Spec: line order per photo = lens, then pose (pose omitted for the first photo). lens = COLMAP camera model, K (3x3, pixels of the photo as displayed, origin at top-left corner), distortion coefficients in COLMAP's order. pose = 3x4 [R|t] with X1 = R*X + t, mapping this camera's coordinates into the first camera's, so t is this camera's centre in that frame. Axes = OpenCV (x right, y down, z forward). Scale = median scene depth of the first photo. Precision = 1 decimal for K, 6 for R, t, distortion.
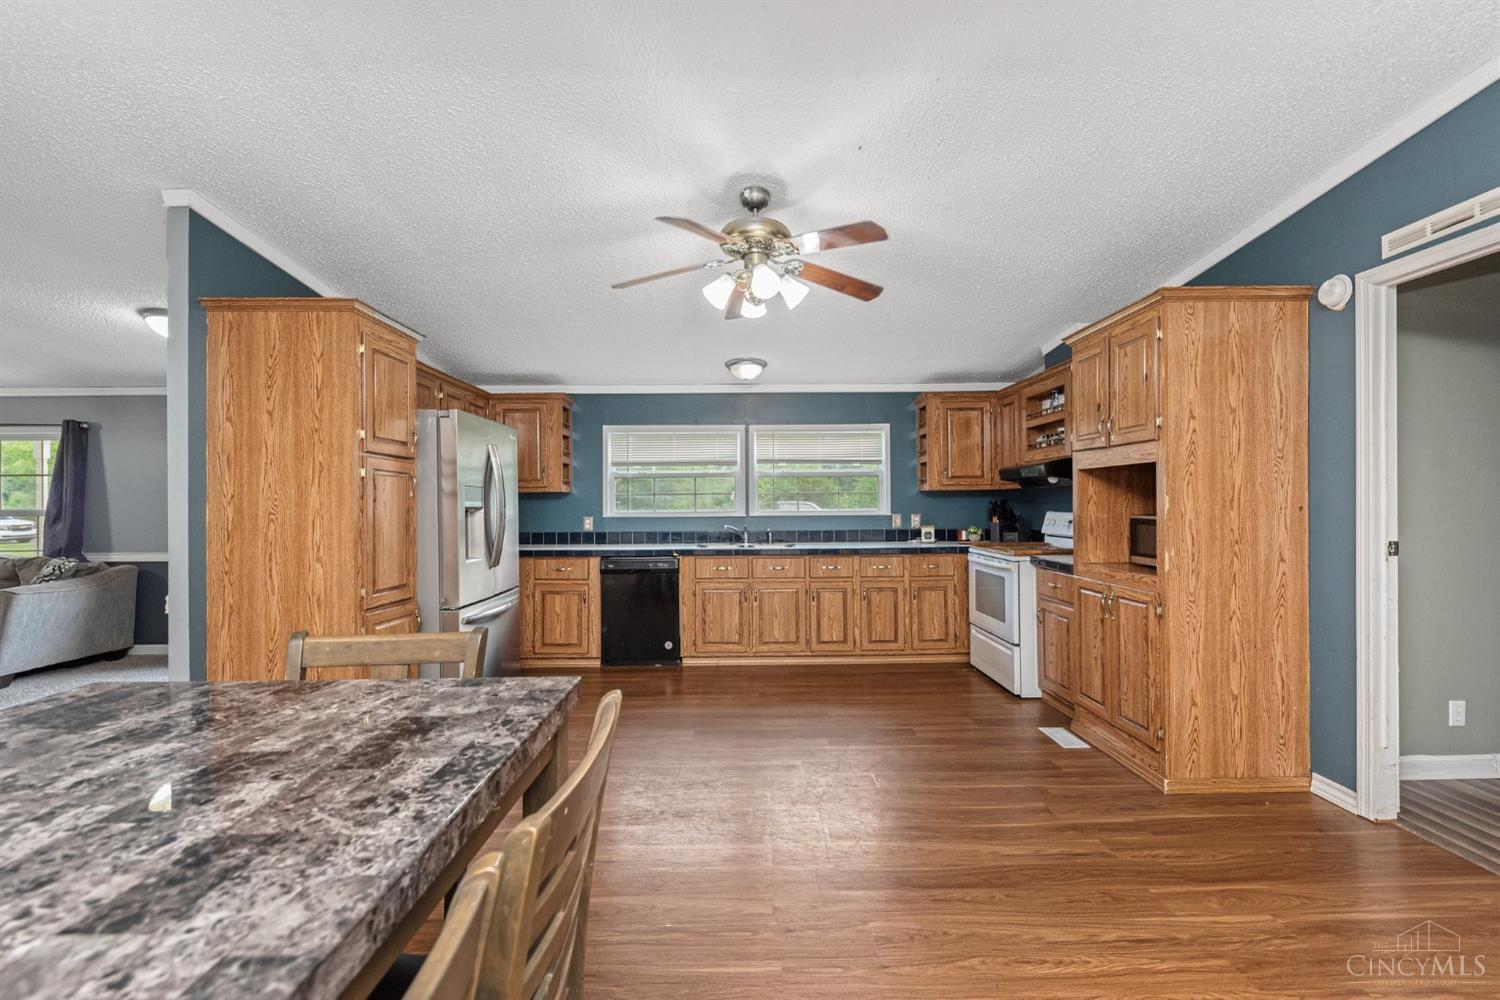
lens RADIAL K [[633.7, 0, 751.4], [0, 633.7, 501.2], [0, 0, 1]] dist [-0.000268, 0.000045]
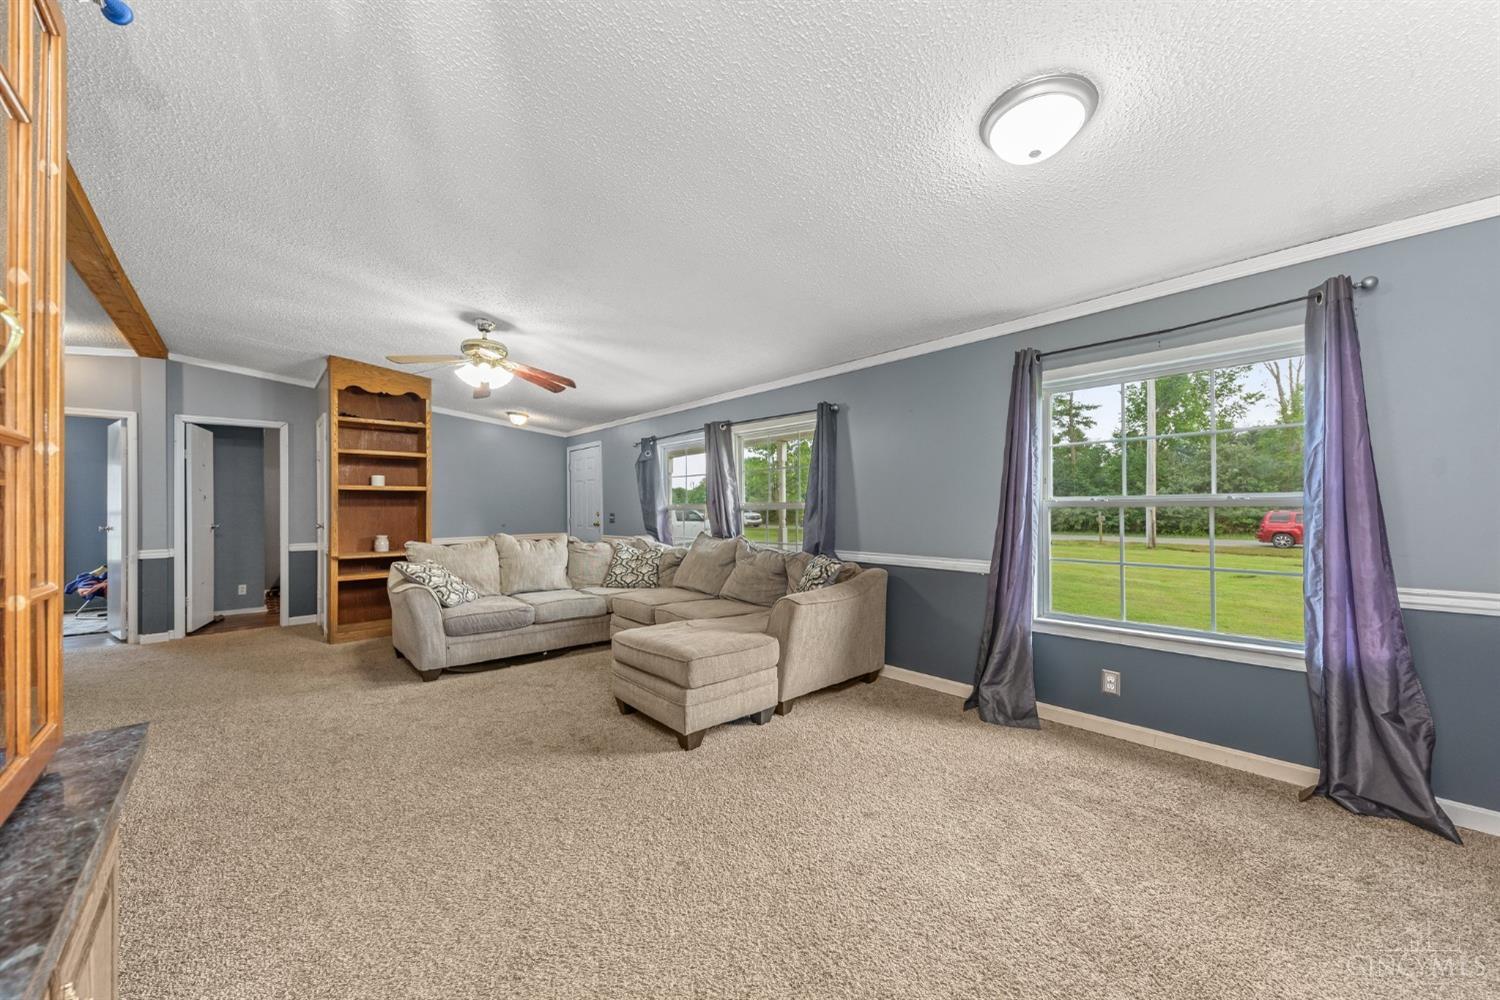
lens RADIAL K [[542.4, 0, 752.6], [0, 542.4, 505.0], [0, 0, 1]] dist [0.001545, -0.000026]
pose [[0.655130, -0.002981, -0.755510, -0.582492], [0.010370, 0.999933, 0.005047, 0.013053], [0.755445, -0.011142, 0.655117, 0.433716]]
